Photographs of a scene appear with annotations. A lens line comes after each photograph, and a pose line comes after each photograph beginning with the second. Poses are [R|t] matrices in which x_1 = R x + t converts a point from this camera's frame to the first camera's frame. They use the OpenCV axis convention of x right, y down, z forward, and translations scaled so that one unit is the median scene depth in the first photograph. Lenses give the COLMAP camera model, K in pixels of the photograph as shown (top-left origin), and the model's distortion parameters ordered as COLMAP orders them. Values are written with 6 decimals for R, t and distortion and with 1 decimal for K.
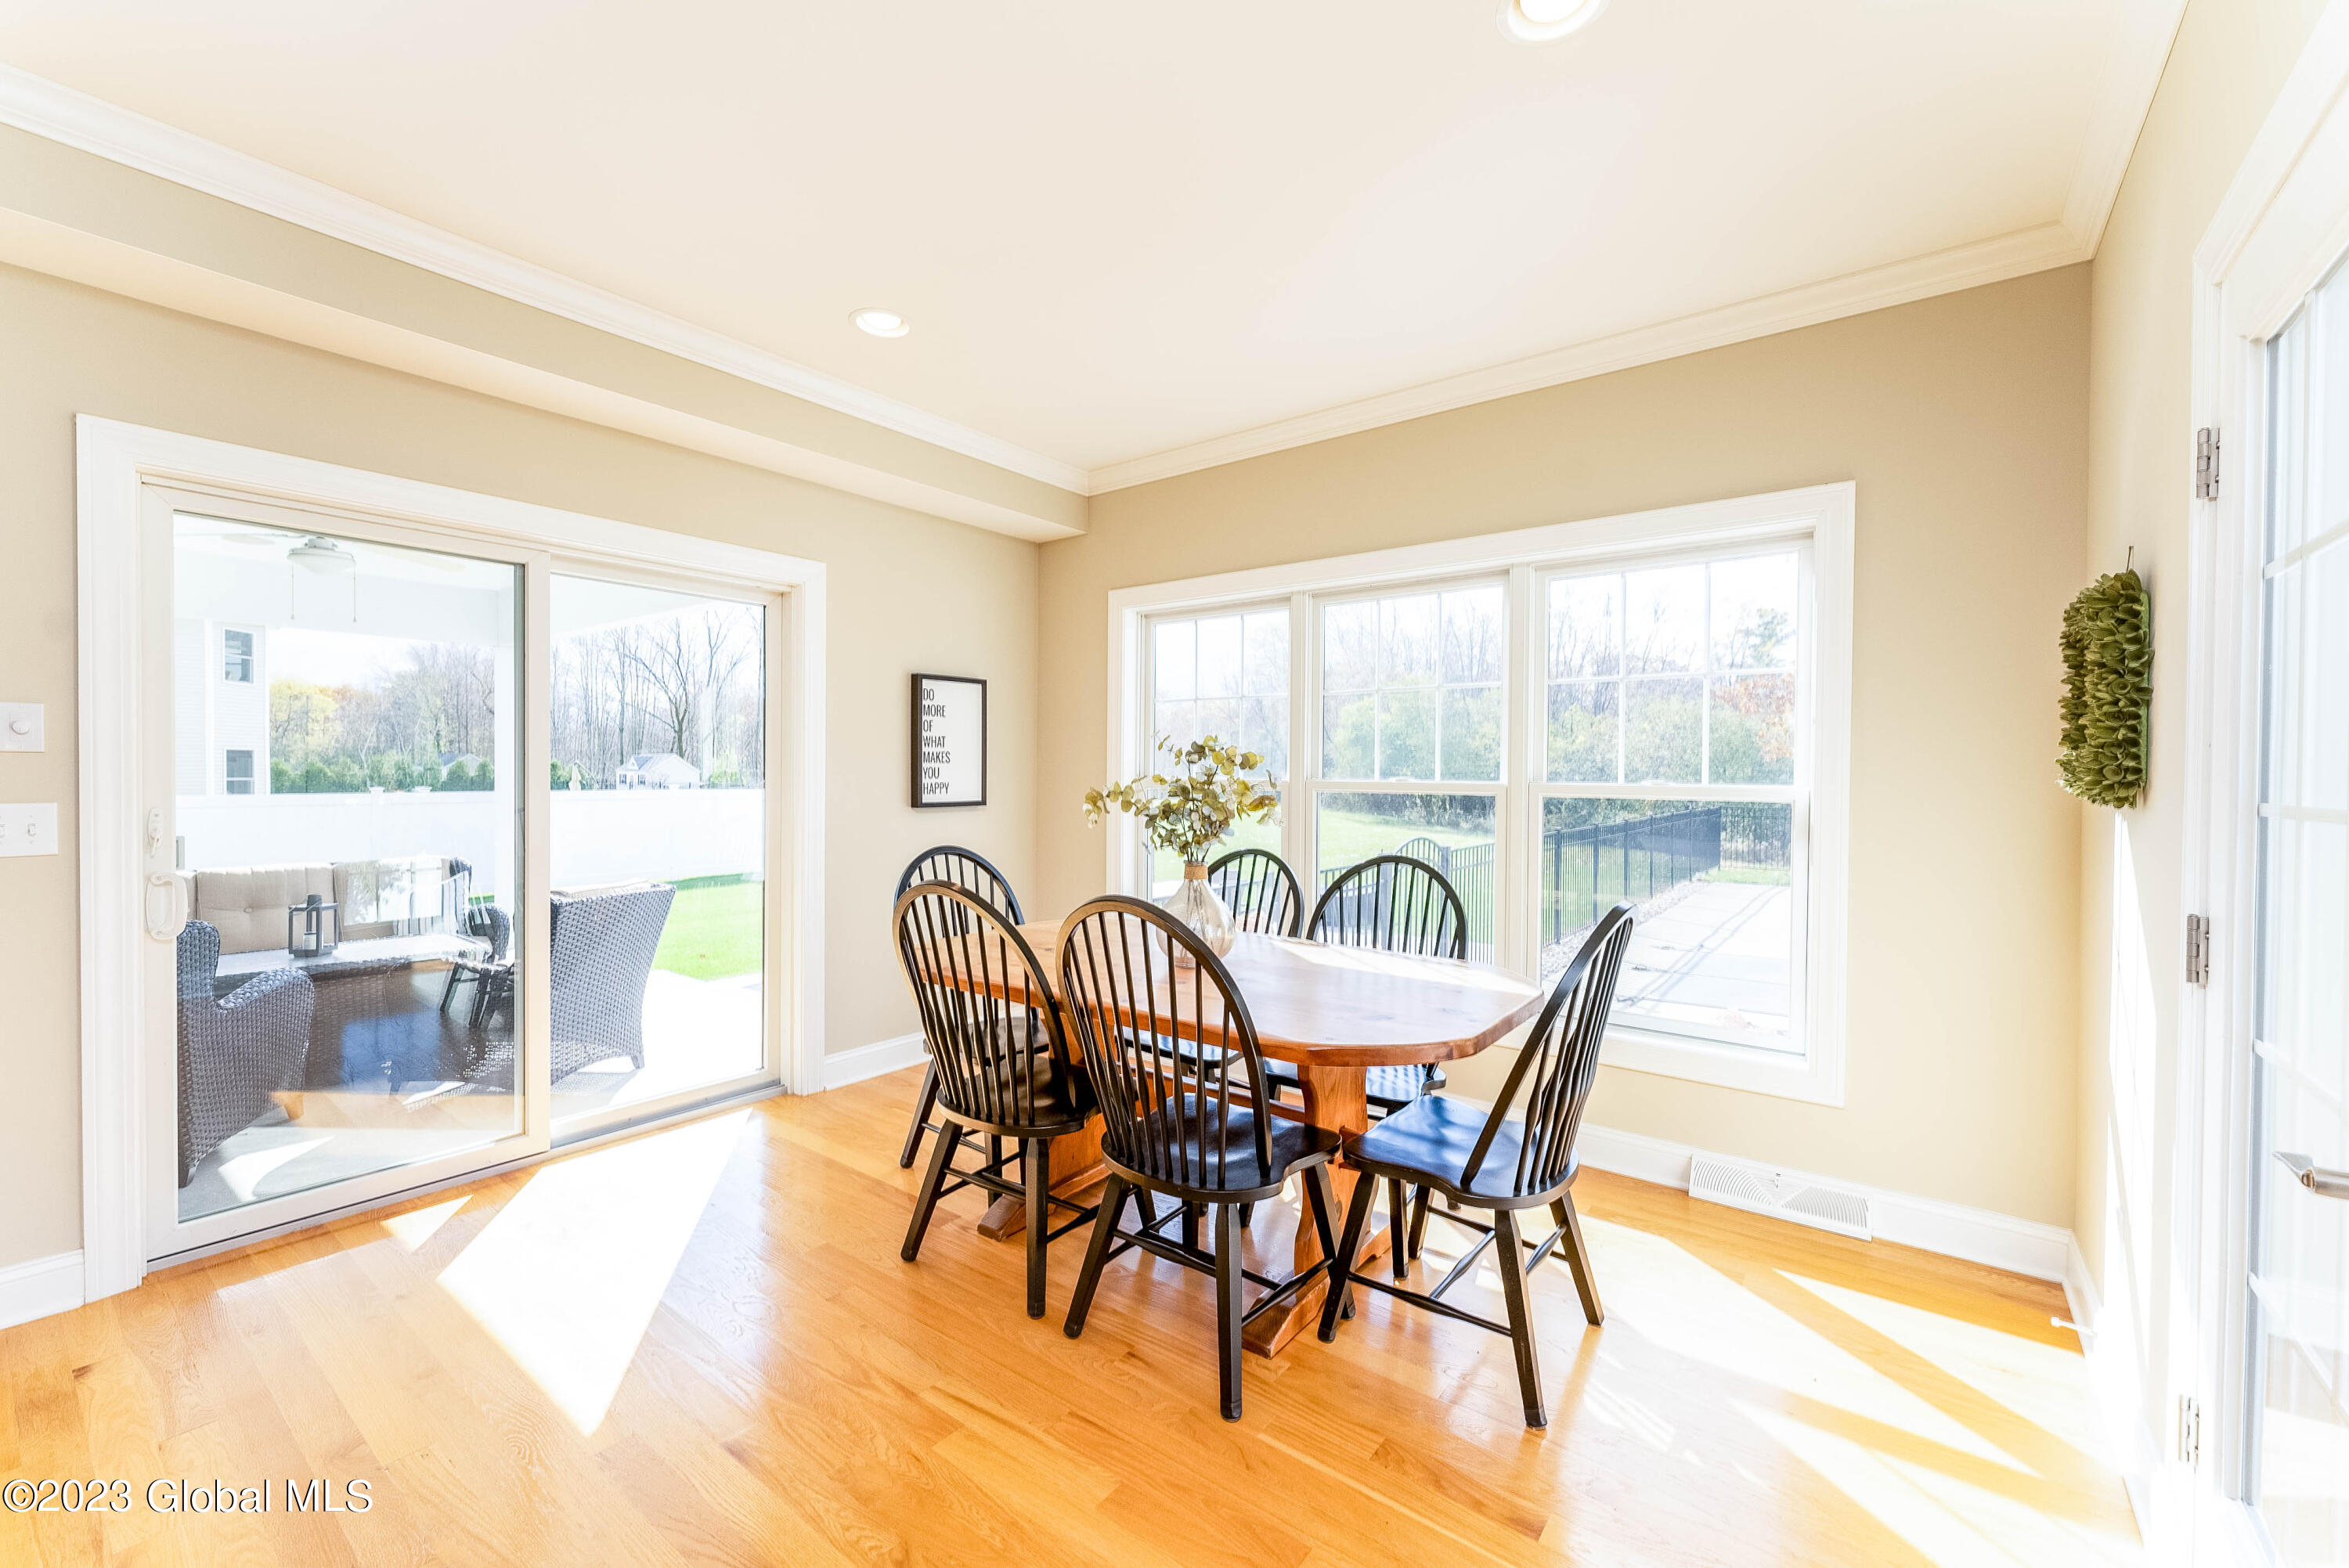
lens RADIAL K [[981.8, 0, 1218.7], [0, 981.8, 784.8], [0, 0, 1]] dist [0.003605, -0.000137]
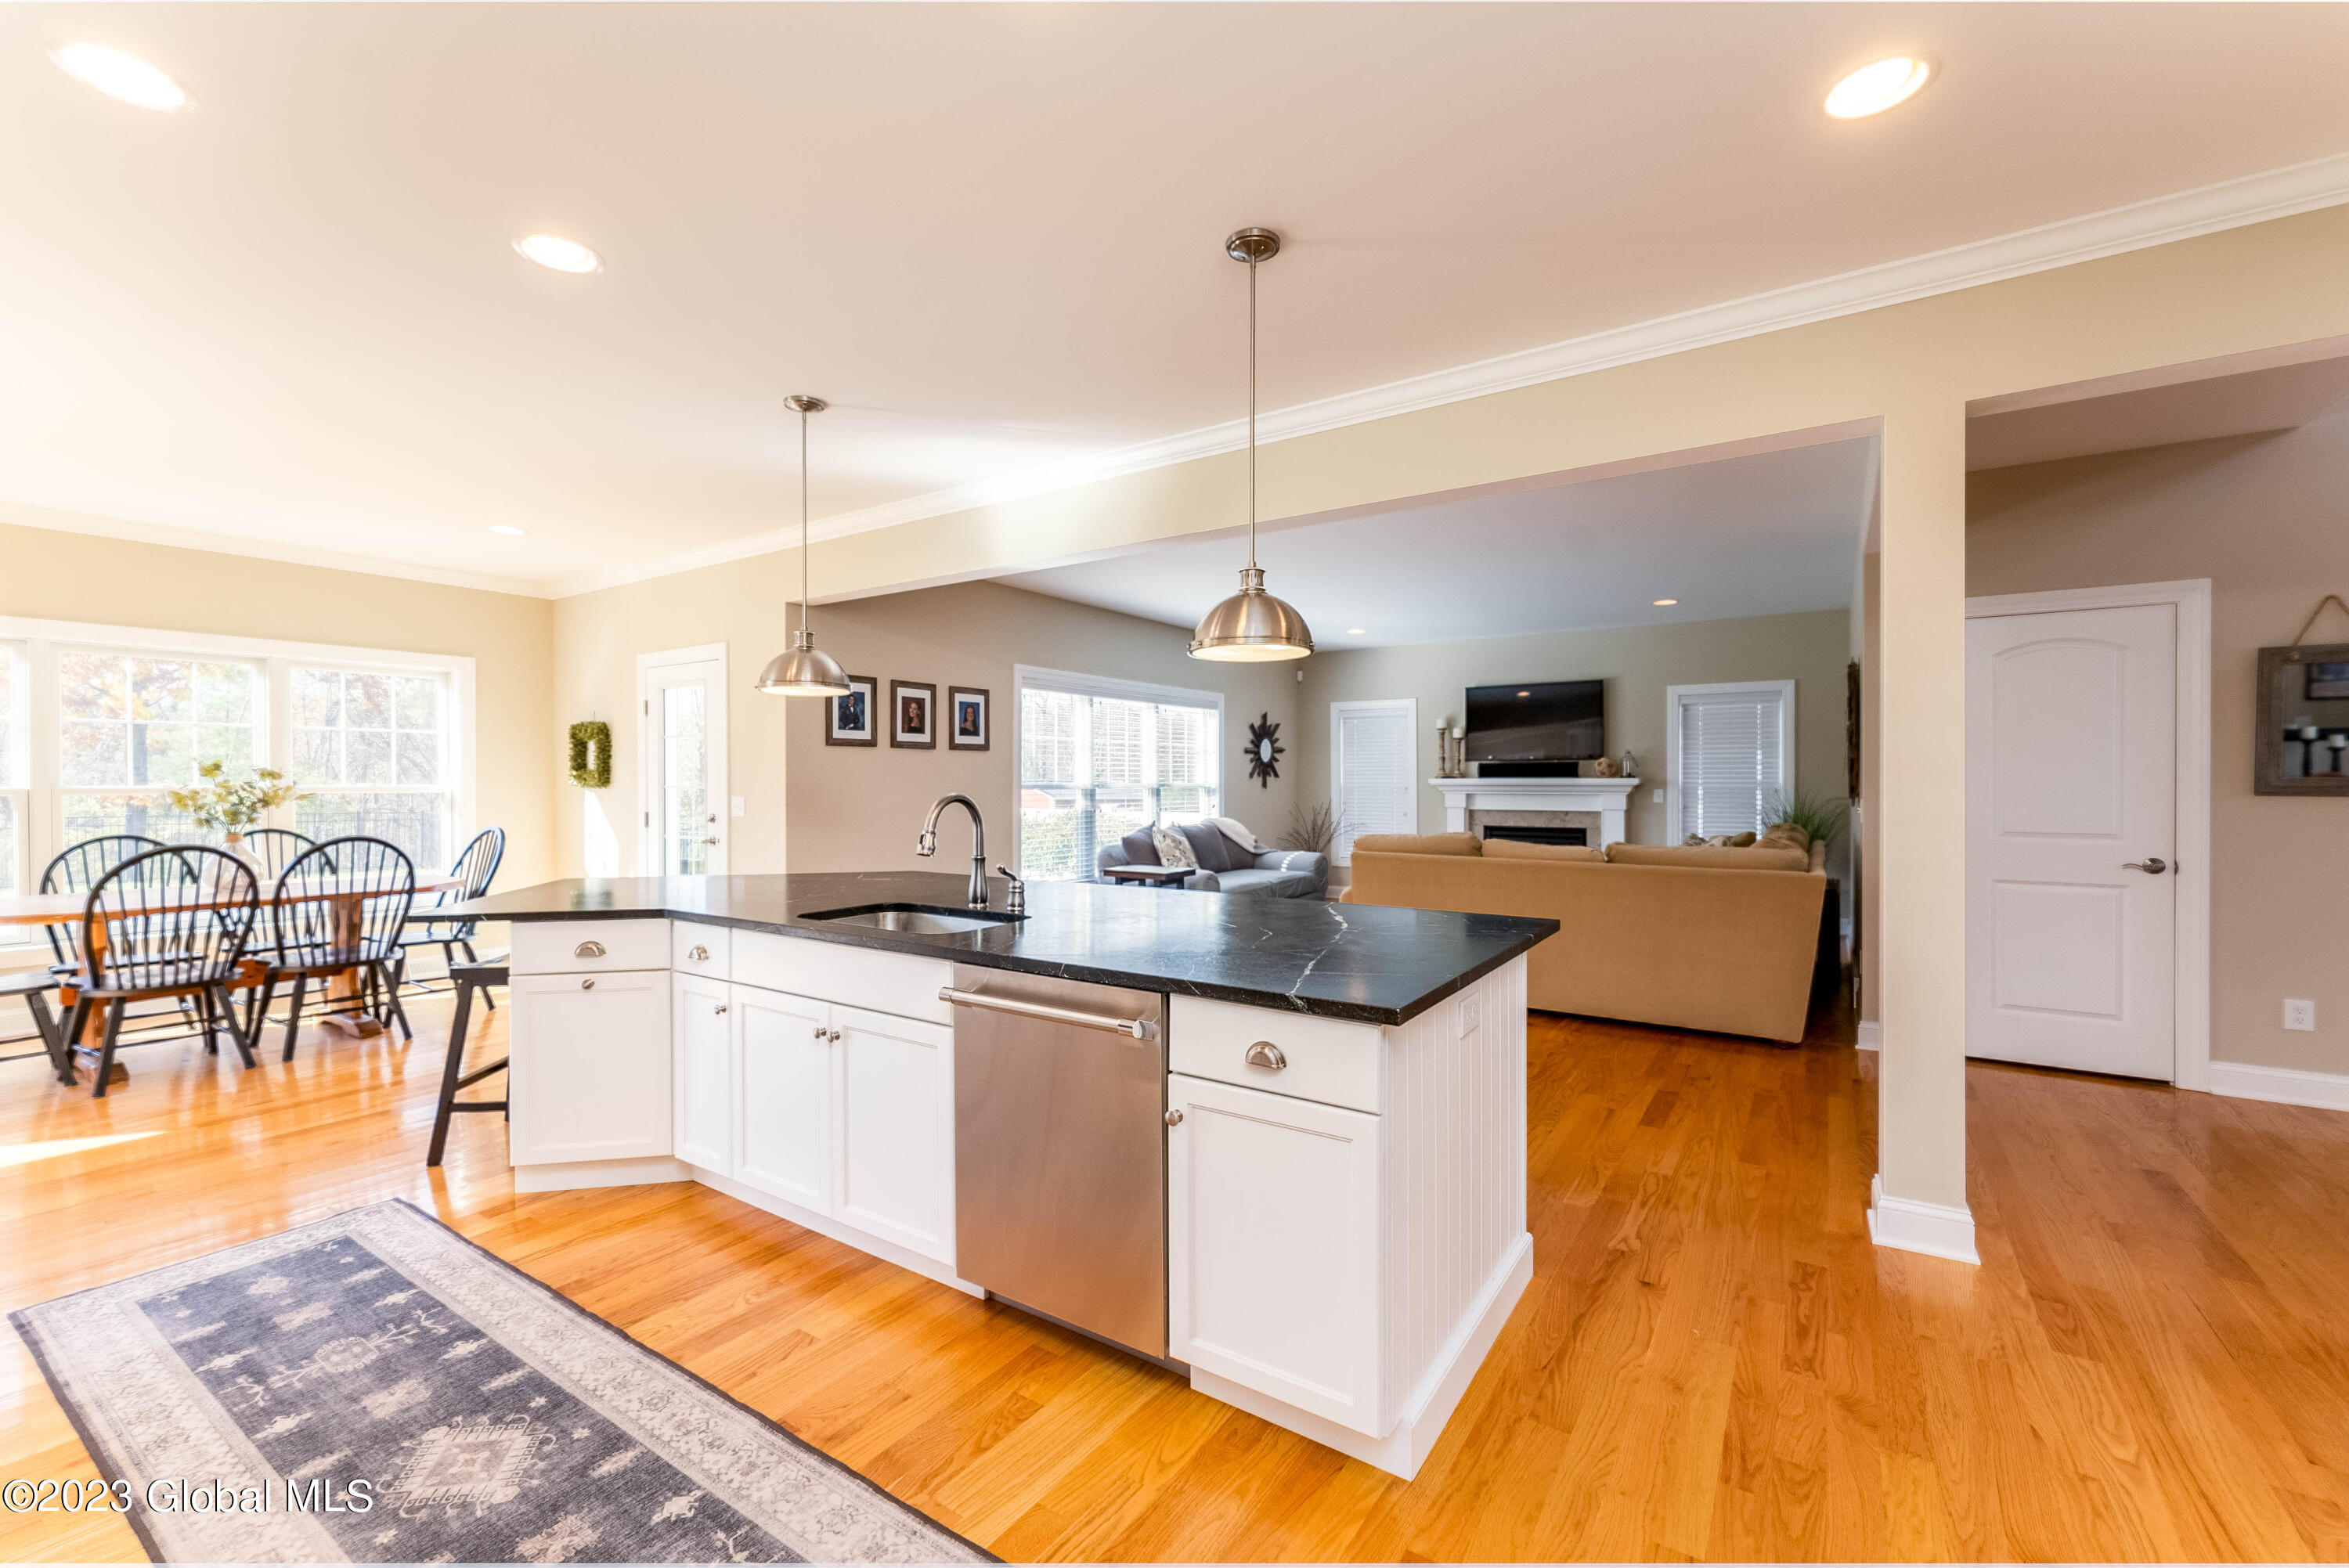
lens RADIAL K [[981.8, 0, 1153.7], [0, 981.8, 782.0], [0, 0, 1]] dist [0.003605, -0.000137]
pose [[-0.035093, -0.012235, 0.999309, -1.105676], [0.010571, 0.999865, 0.012613, -0.006552], [-0.999328, 0.011006, -0.034959, -0.356623]]
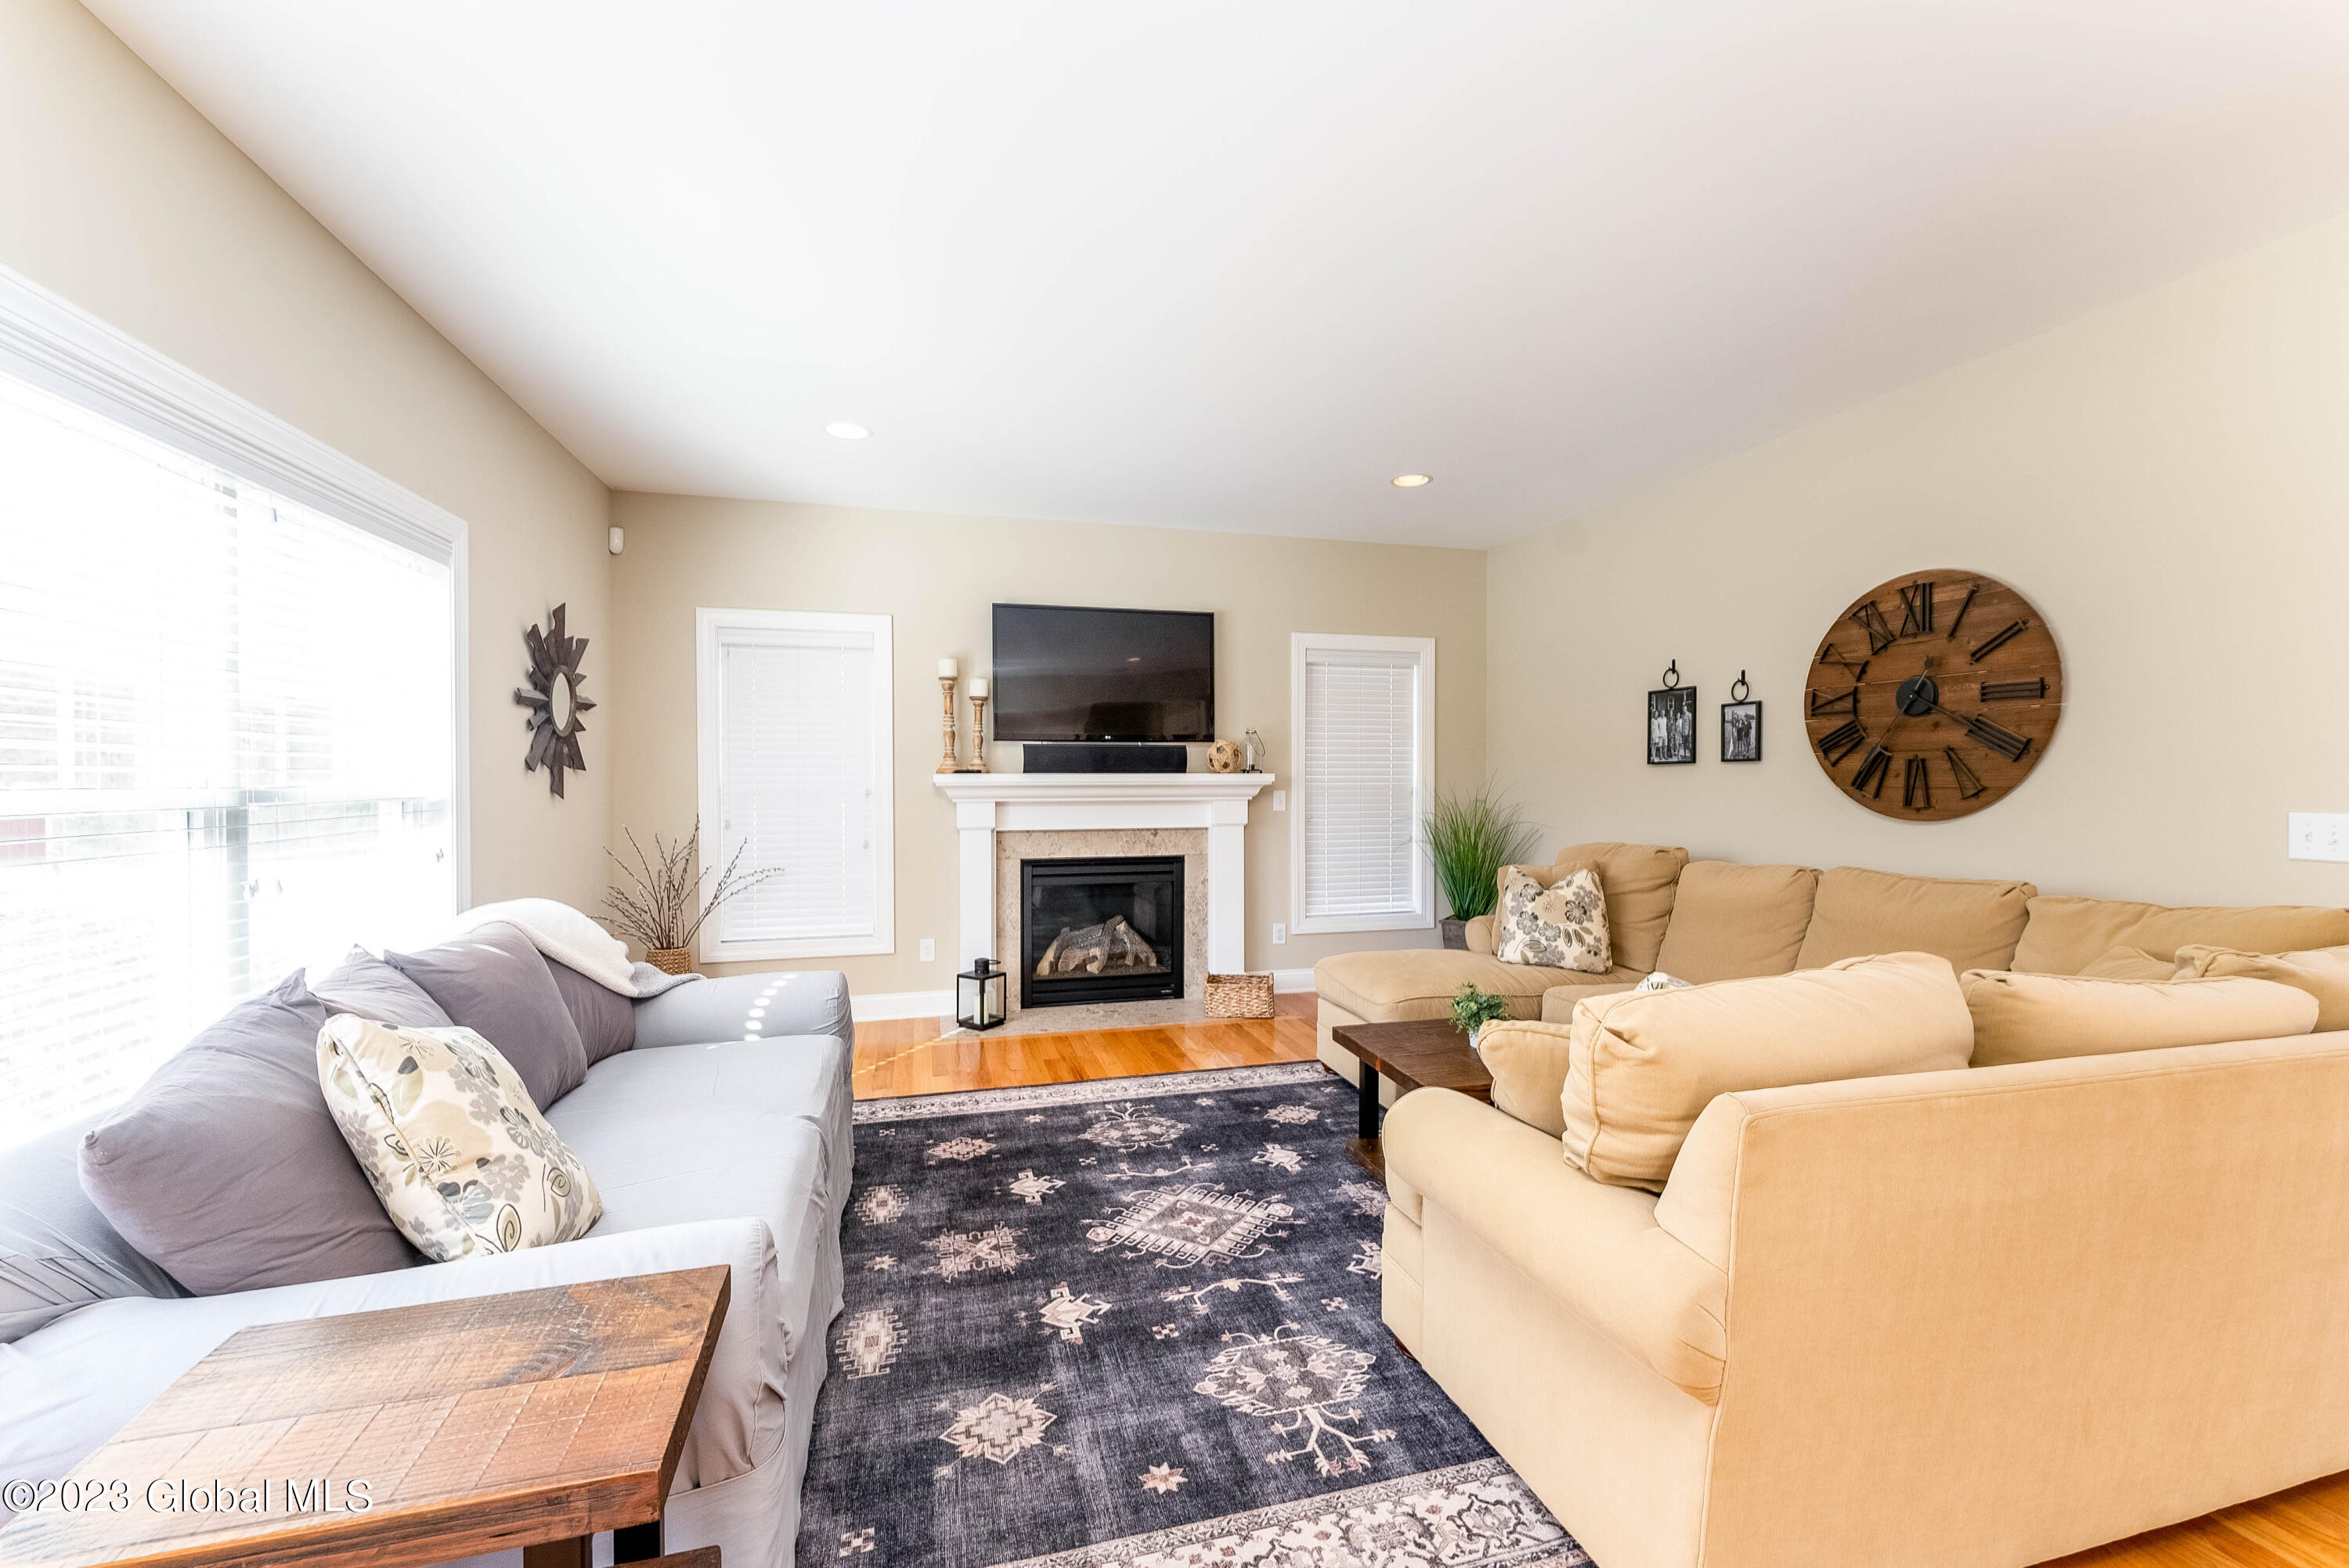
lens RADIAL K [[981.8, 0, 1174.8], [0, 981.8, 774.5], [0, 0, 1]] dist [0.003605, -0.000137]
pose [[-0.790408, -0.009079, 0.612514, 0.123391], [-0.000743, 0.999904, 0.013862, 0.005045], [-0.612580, 0.010502, -0.790339, -0.331237]]
